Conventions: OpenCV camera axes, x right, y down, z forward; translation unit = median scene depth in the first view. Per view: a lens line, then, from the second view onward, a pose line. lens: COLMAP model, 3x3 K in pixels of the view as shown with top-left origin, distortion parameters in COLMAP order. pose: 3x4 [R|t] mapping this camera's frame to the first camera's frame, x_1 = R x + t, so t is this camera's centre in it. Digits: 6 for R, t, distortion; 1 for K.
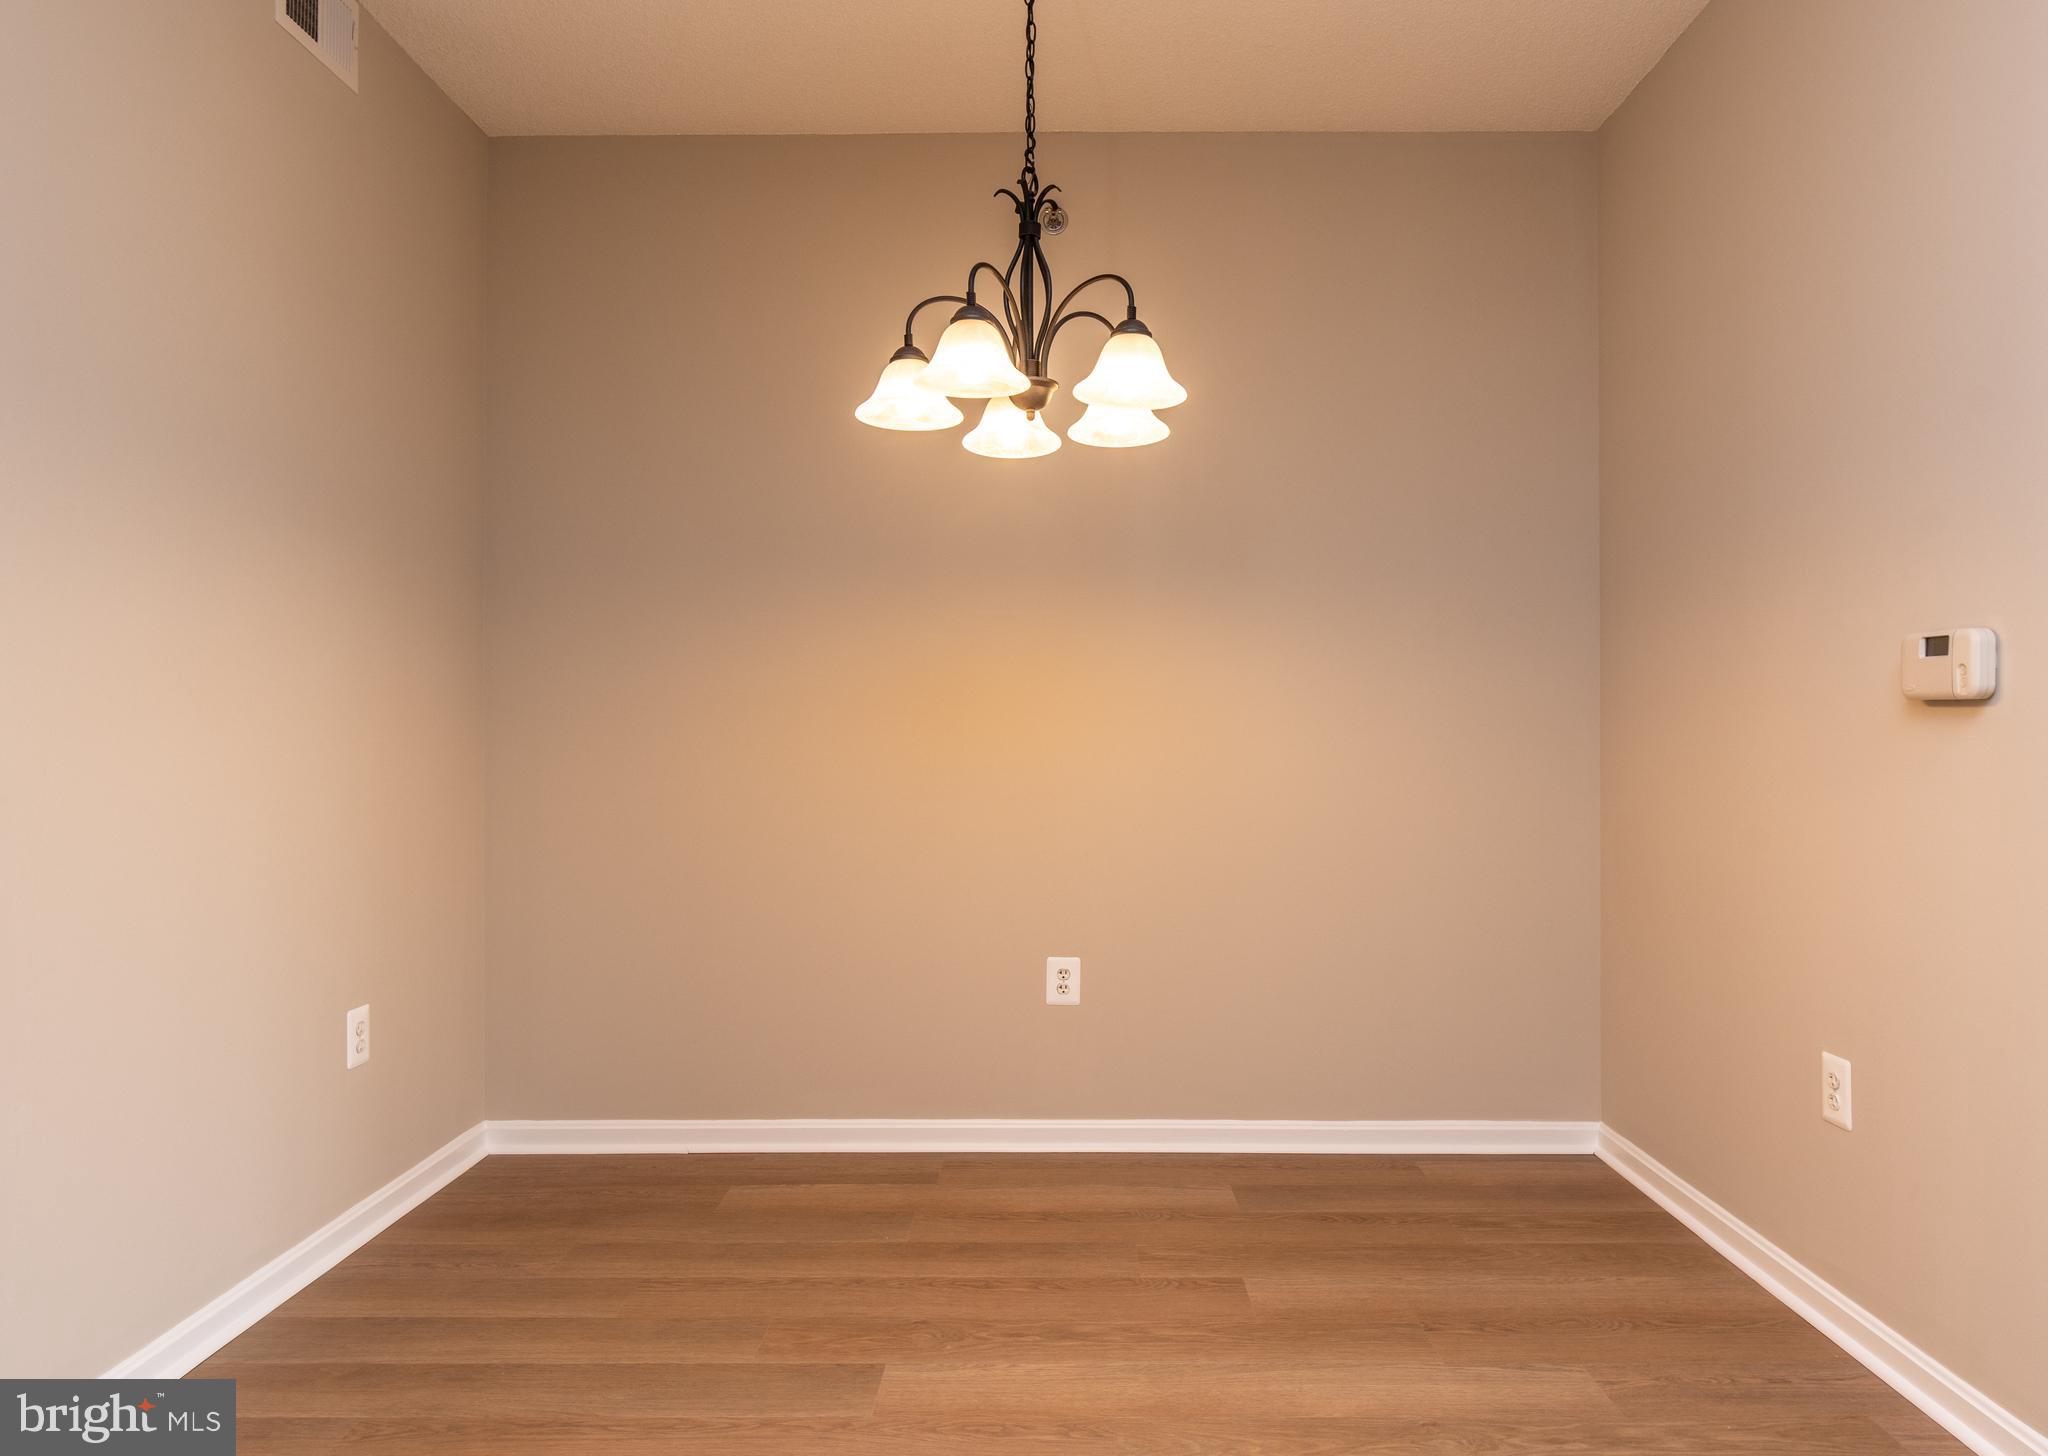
lens RADIAL K [[1312.9, 0, 1038.8], [0, 1312.9, 735.6], [0, 0, 1]] dist [-0.002950, -0.002118]
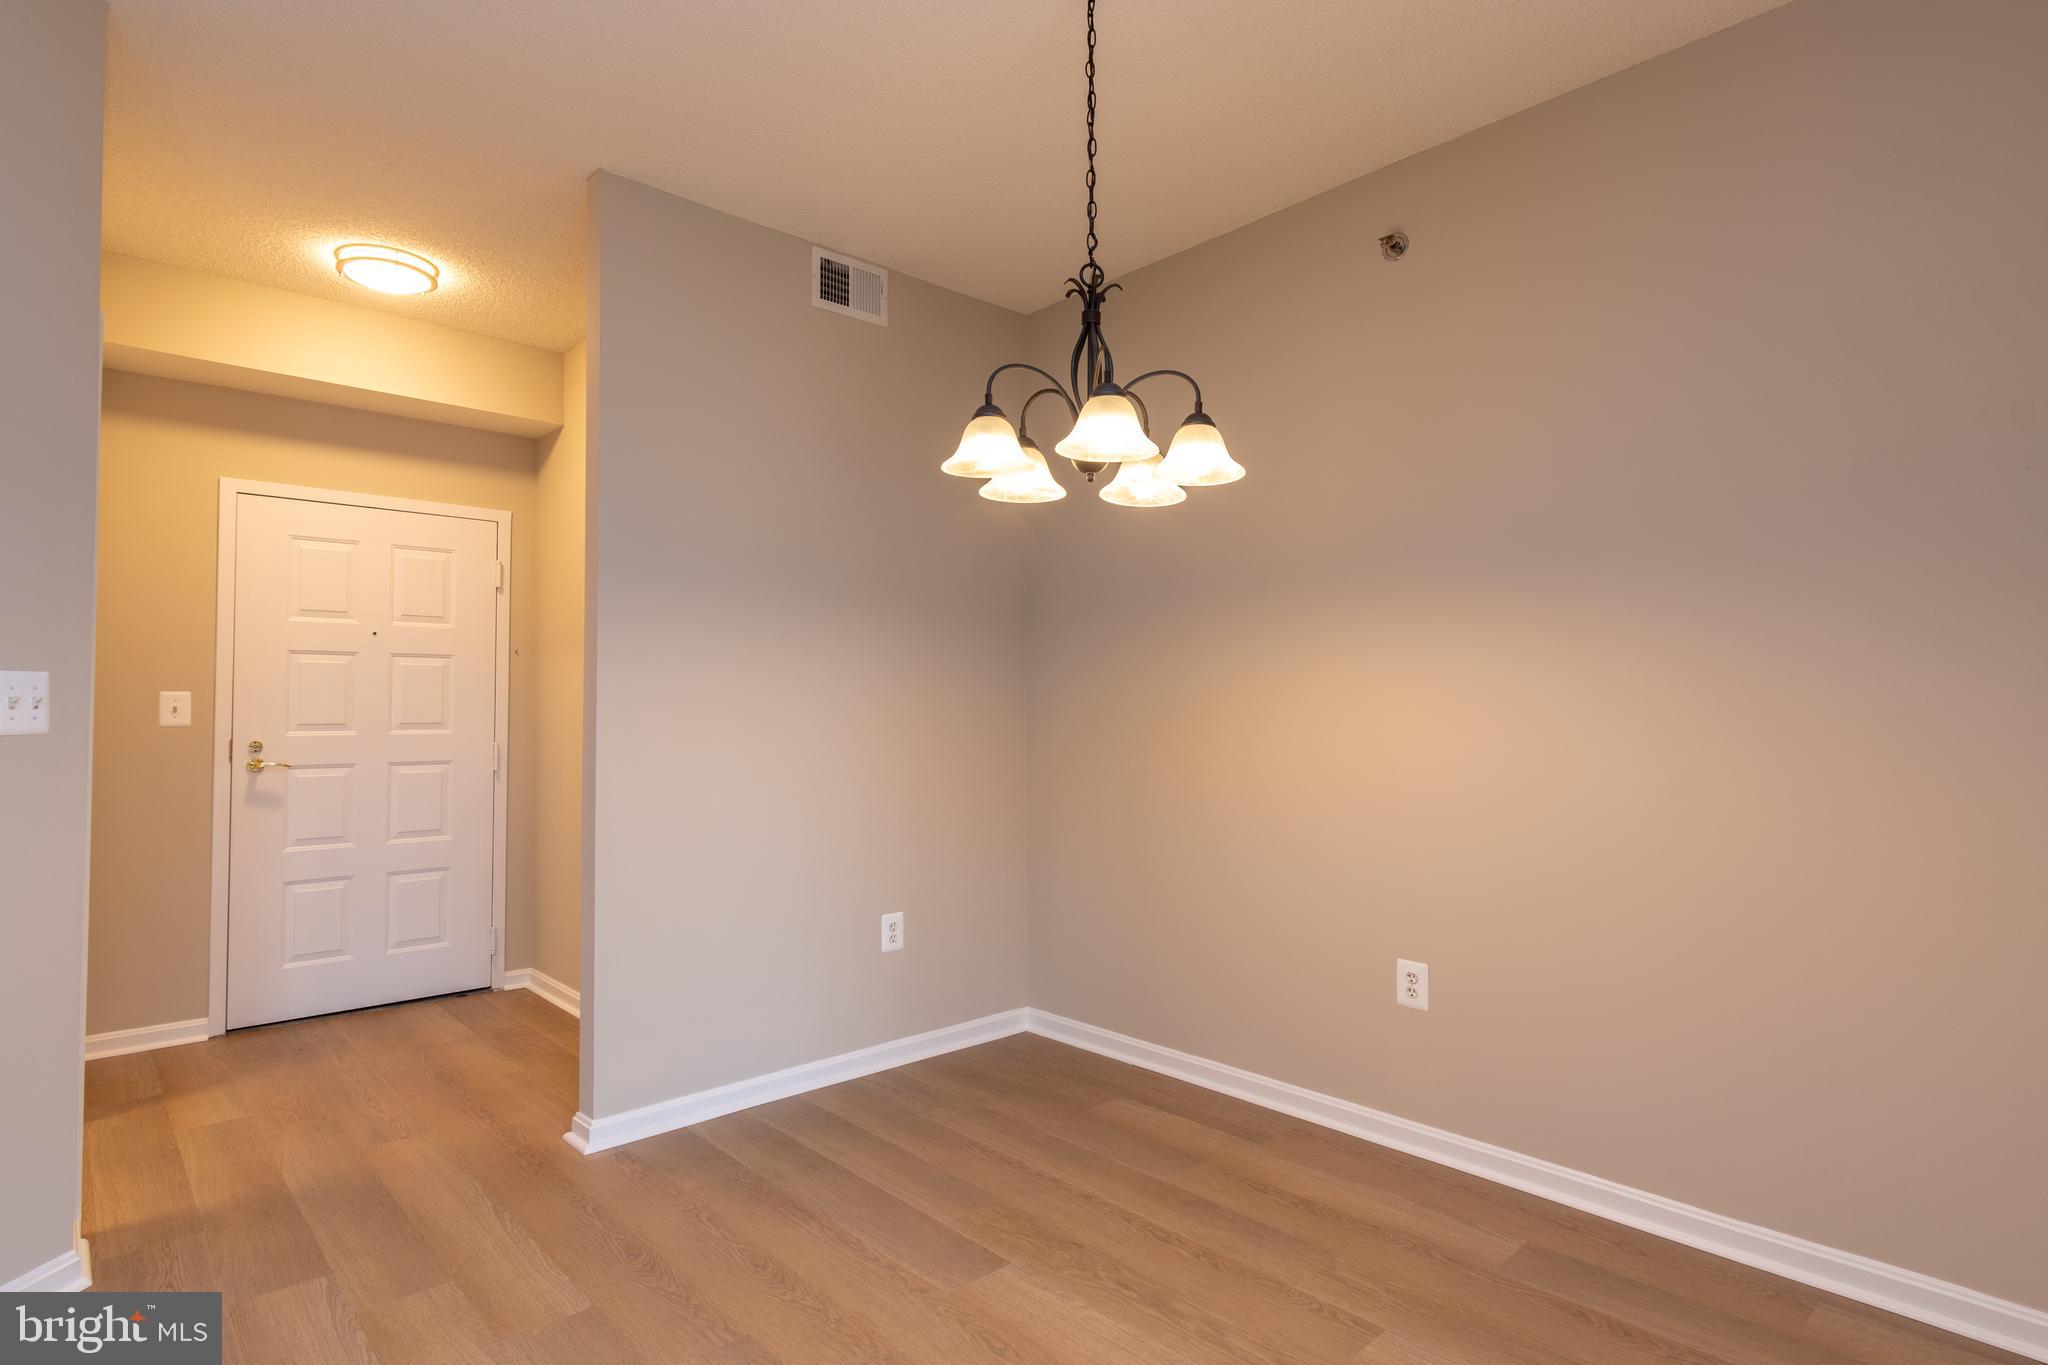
lens RADIAL K [[1053.1, 0, 1012.5], [0, 1053.1, 689.2], [0, 0, 1]] dist [-0.000985, 0.000375]
pose [[0.683655, -0.014899, -0.729653, 0.528961], [0.000105, 0.999794, -0.020316, -0.033399], [0.729805, 0.013812, 0.683516, 0.275989]]
